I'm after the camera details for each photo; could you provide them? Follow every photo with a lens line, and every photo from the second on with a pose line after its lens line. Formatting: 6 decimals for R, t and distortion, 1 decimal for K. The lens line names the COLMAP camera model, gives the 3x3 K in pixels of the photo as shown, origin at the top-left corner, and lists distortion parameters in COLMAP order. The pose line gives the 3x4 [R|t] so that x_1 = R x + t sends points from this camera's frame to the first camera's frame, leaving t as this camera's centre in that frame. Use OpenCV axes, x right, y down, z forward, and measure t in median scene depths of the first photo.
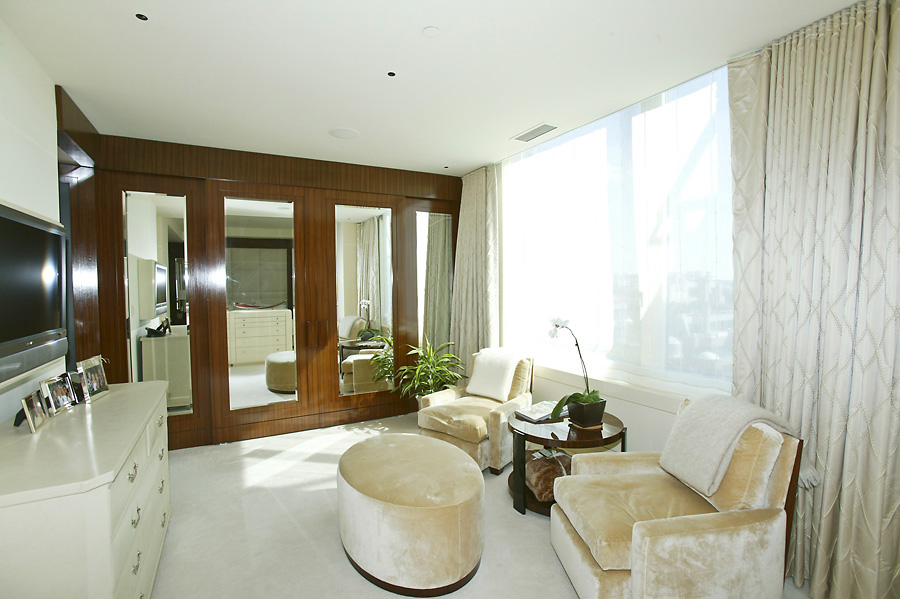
lens RADIAL K [[424.7, 0, 450.0], [0, 424.7, 299.5], [0, 0, 1]] dist [-0.067650, -0.000051]
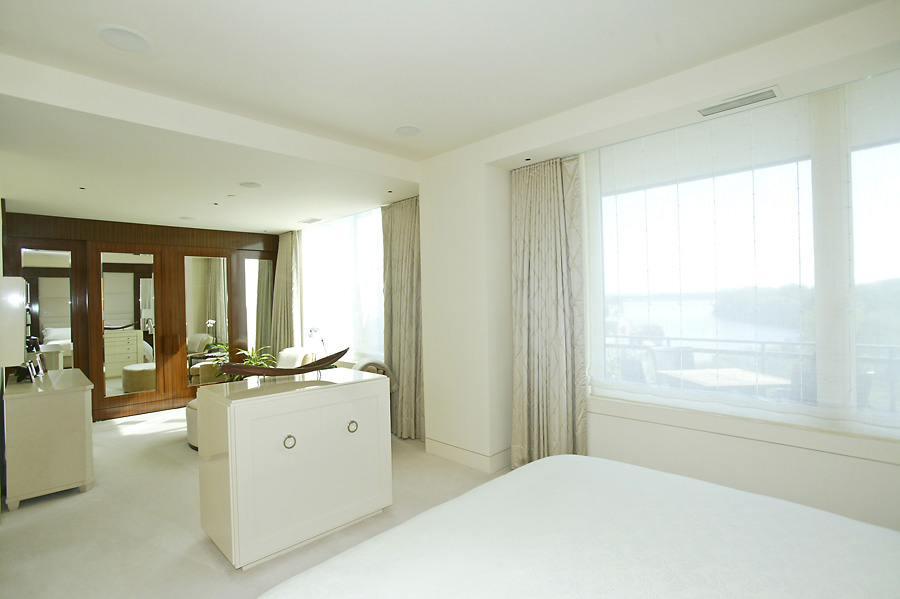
lens RADIAL K [[502.1, 0, 450.0], [0, 502.1, 299.5], [0, 0, 1]] dist [-0.000726, 0.000045]
pose [[0.976167, -0.011421, 0.216719, 0.250978], [0.019275, 0.999230, -0.034163, 0.006382], [-0.216162, 0.037526, 0.975636, -0.908449]]
